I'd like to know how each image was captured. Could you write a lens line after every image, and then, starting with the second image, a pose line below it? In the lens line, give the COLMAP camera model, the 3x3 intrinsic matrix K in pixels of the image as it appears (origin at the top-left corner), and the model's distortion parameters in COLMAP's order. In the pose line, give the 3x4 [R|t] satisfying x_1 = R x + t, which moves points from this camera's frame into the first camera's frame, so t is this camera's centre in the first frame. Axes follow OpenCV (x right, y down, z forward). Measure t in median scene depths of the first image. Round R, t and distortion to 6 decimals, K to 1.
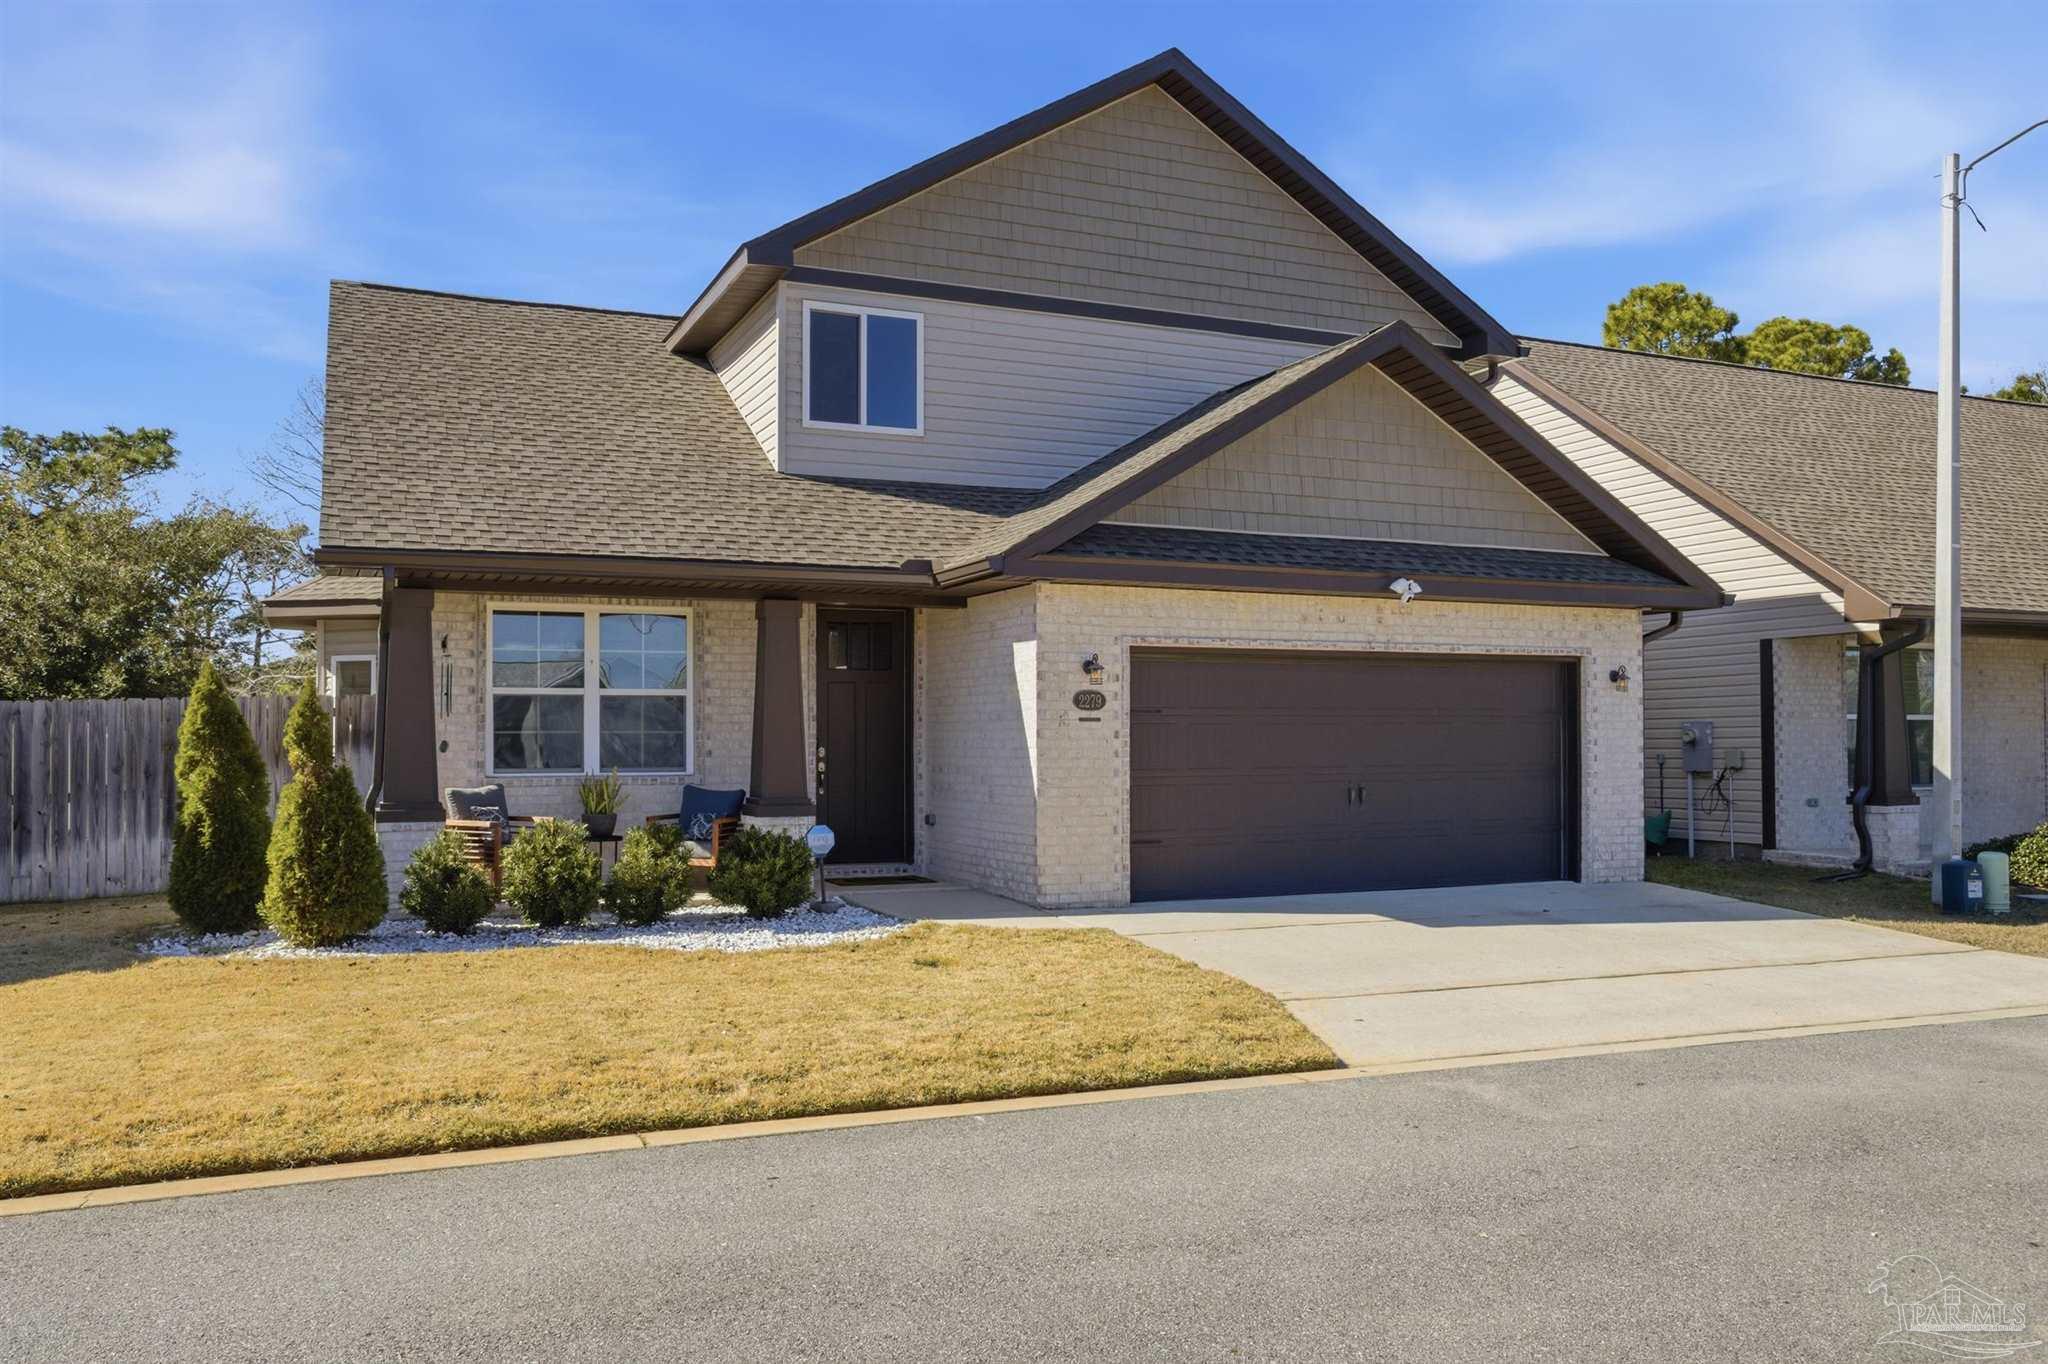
lens RADIAL K [[1726.7, 0, 1030.1], [0, 1726.7, 686.9], [0, 0, 1]] dist [-0.022571, 0.030399]
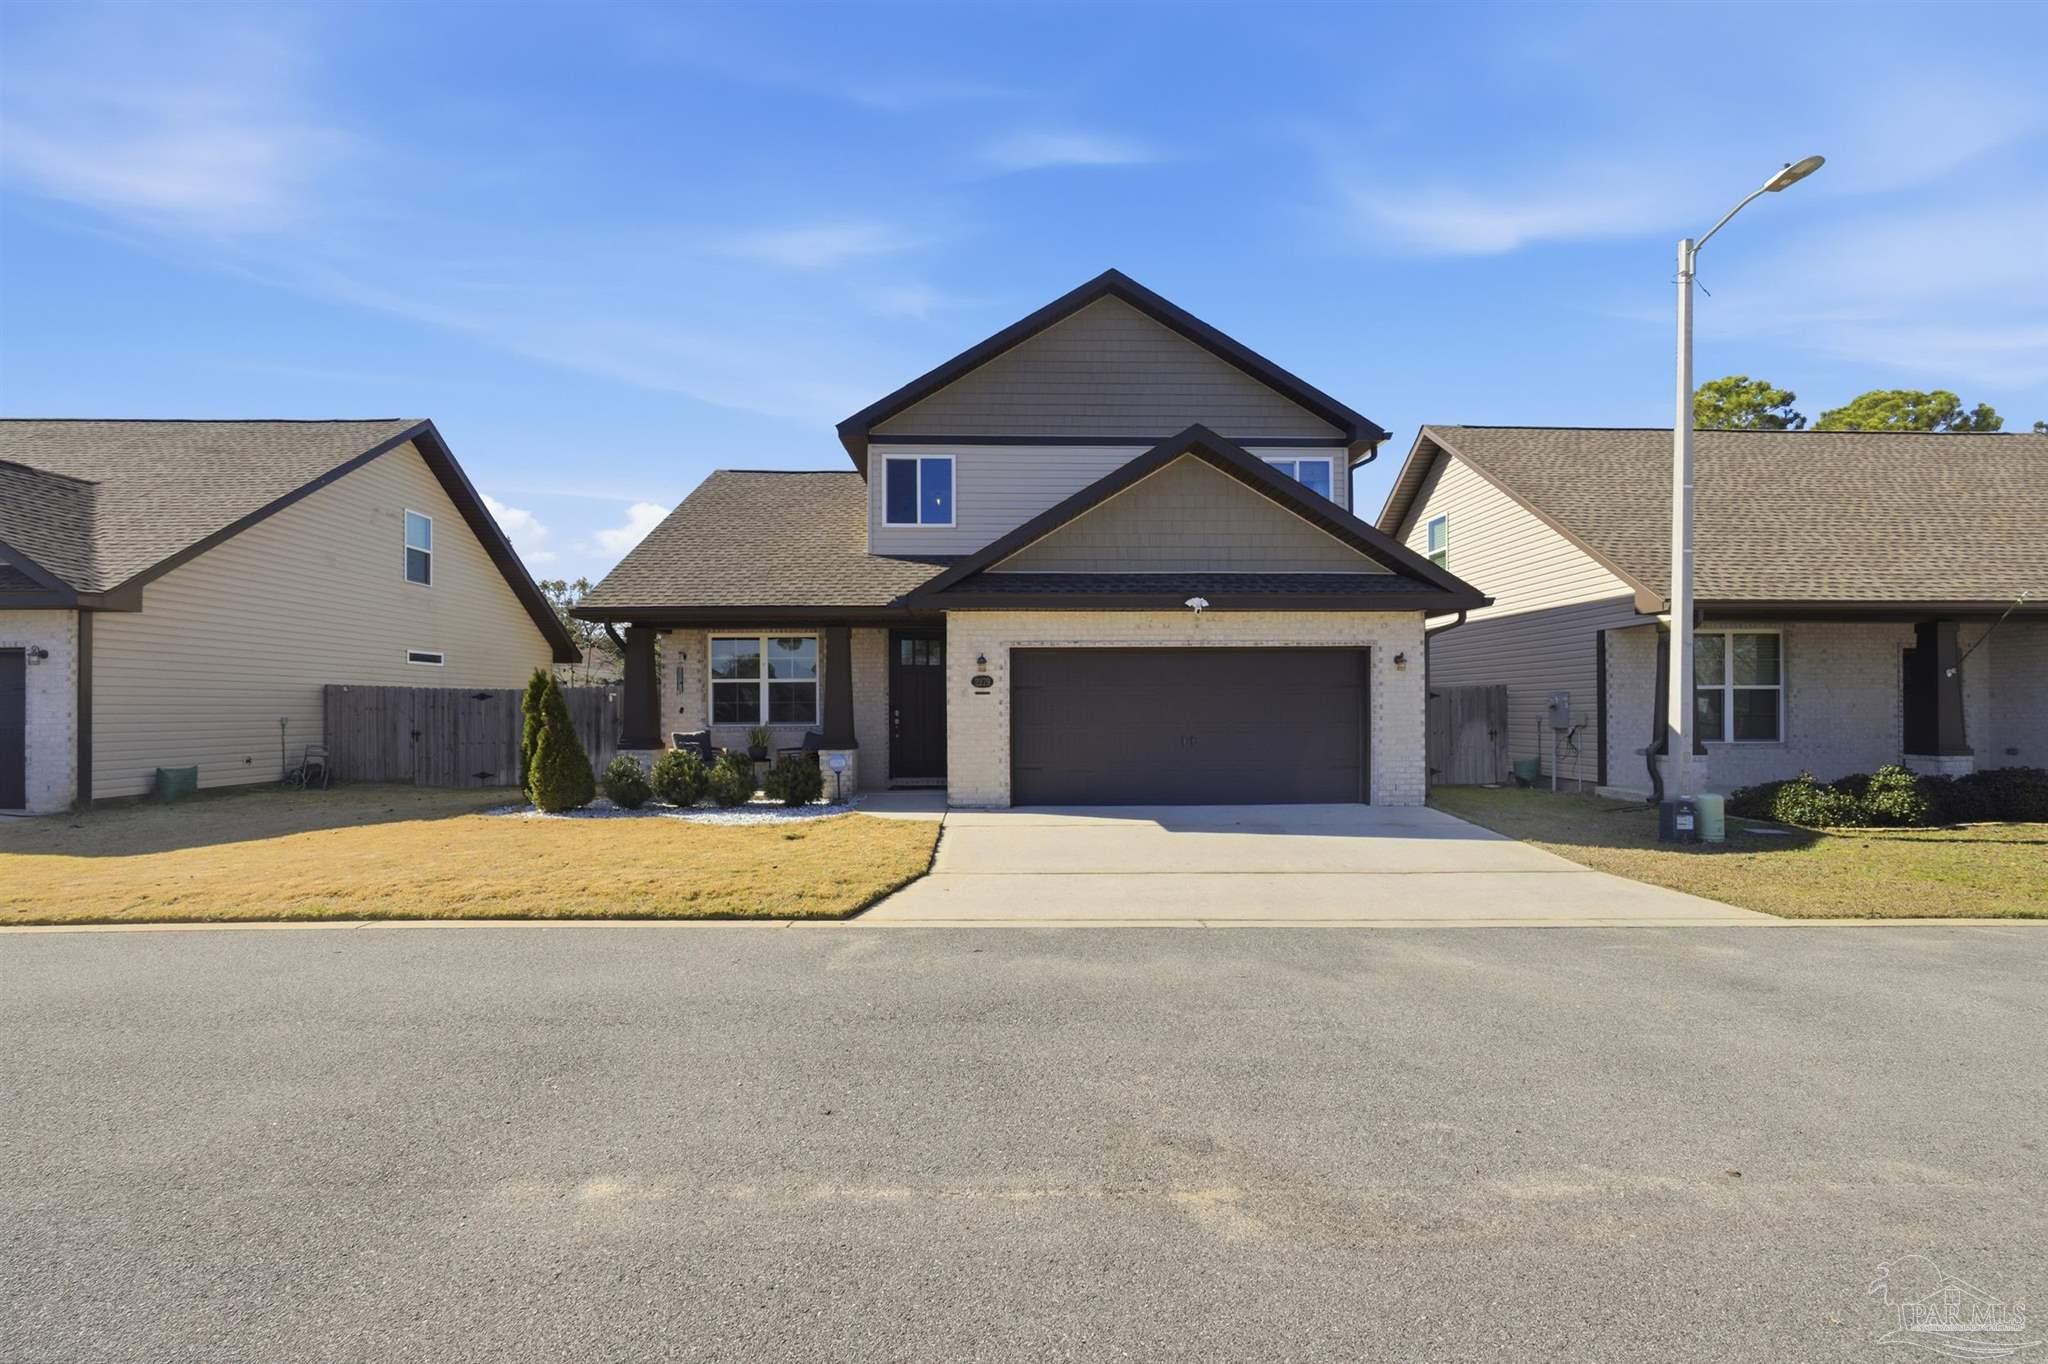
lens RADIAL K [[950.9, 0, 1010.6], [0, 950.9, 698.3], [0, 0, 1]] dist [-0.010717, 0.002223]
pose [[0.916187, -0.005939, -0.400707, 0.373331], [0.014413, 0.999732, 0.018135, 0.006844], [0.400491, -0.022390, 0.916027, 0.167677]]
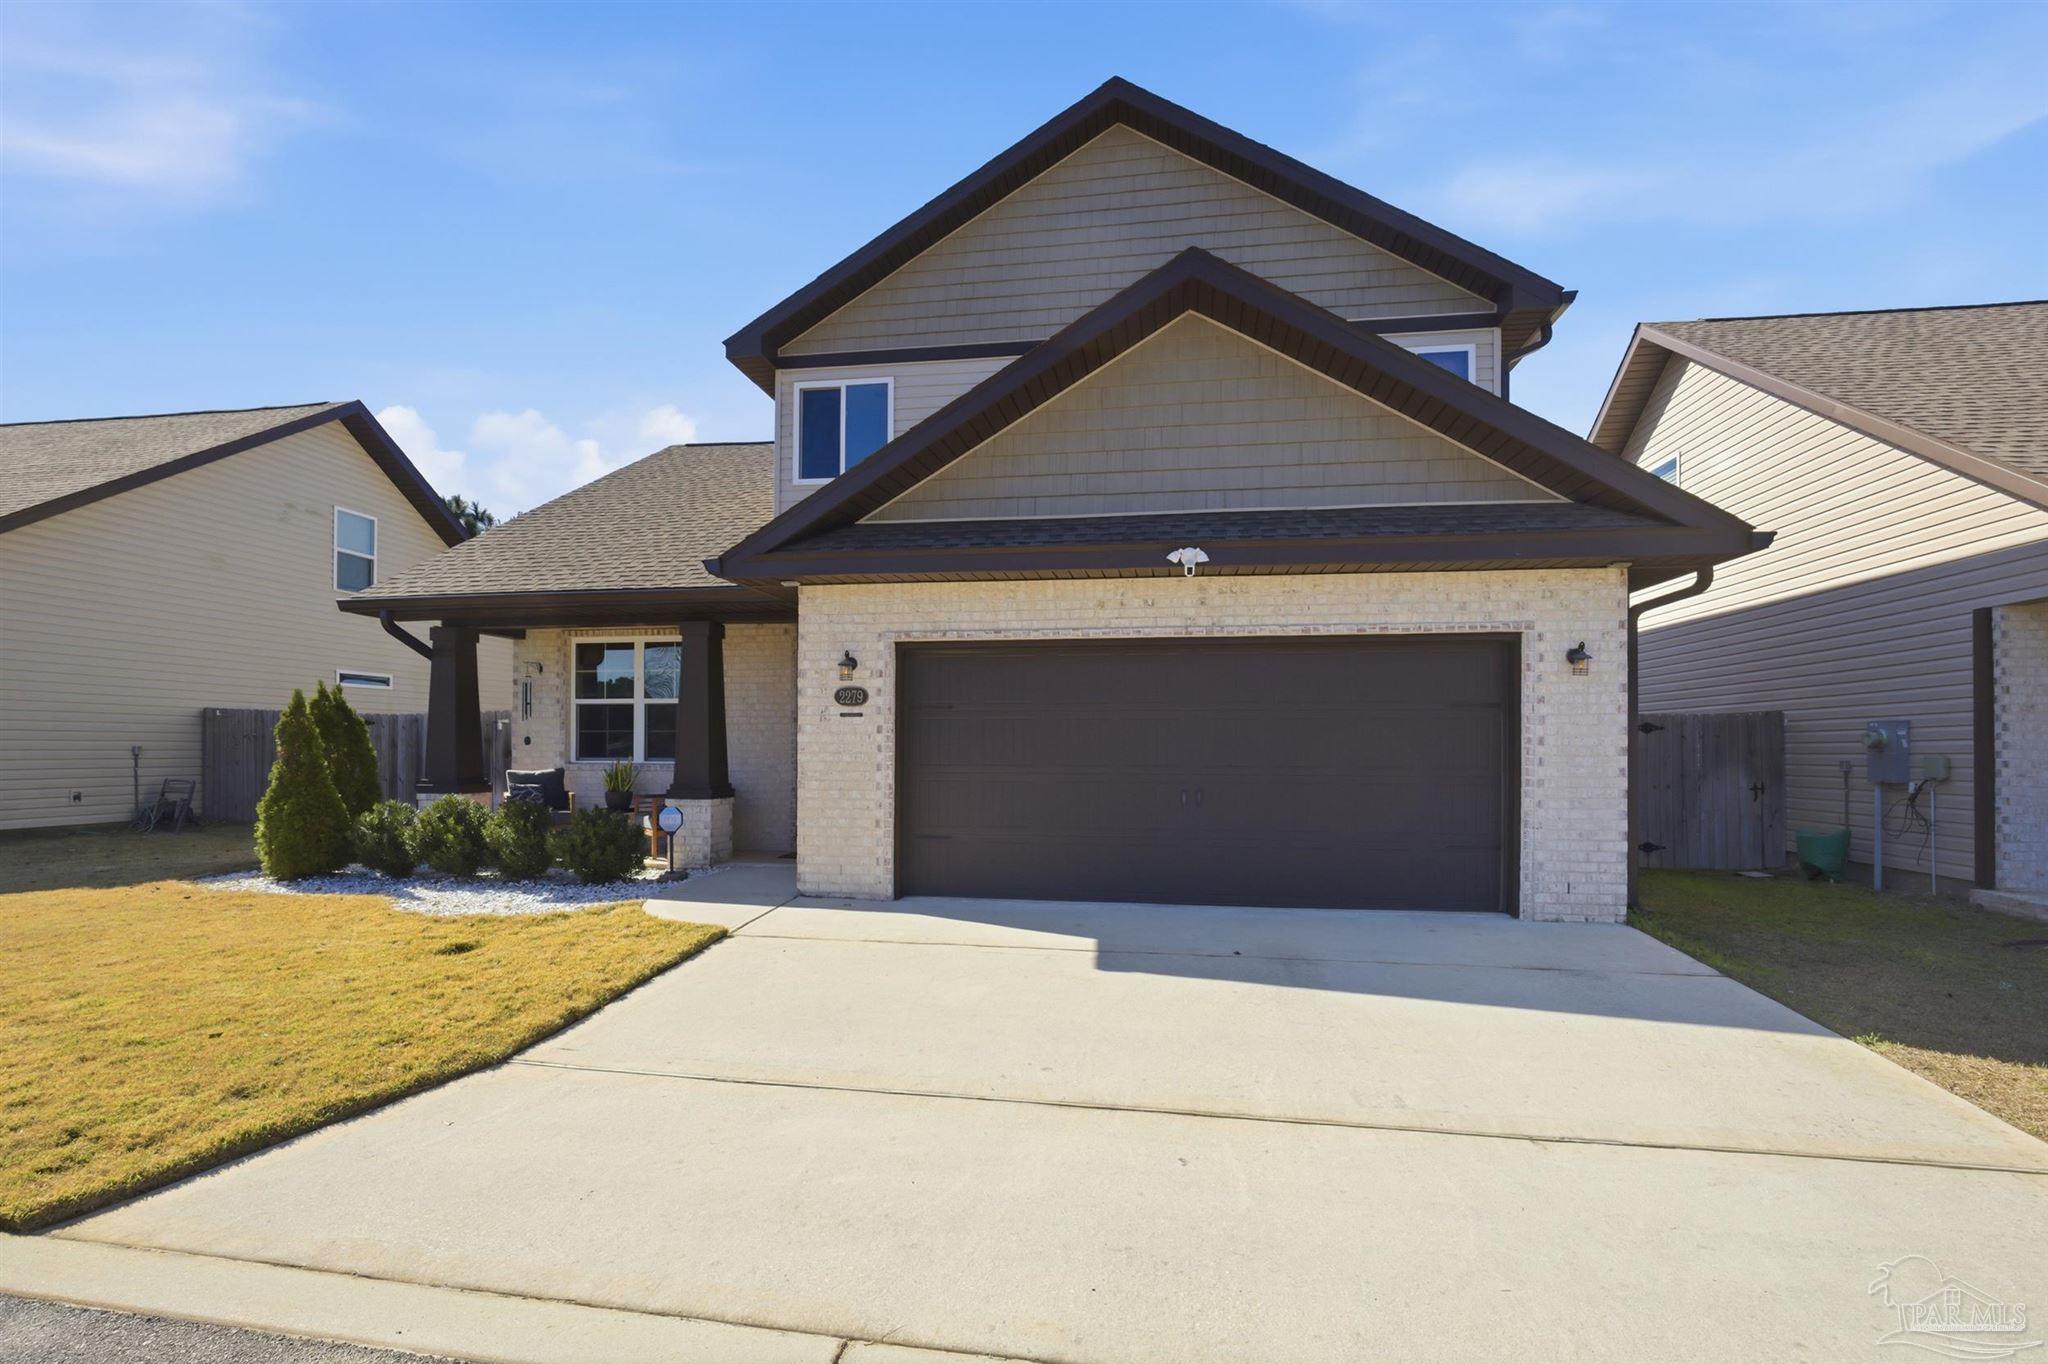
lens RADIAL K [[950.9, 0, 1011.1], [0, 950.9, 735.1], [0, 0, 1]] dist [-0.010717, 0.002223]
pose [[0.825558, -0.001318, -0.564315, 0.384169], [0.010738, 0.999853, 0.013374, 0.021605], [0.564215, -0.017101, 0.825451, 0.523866]]
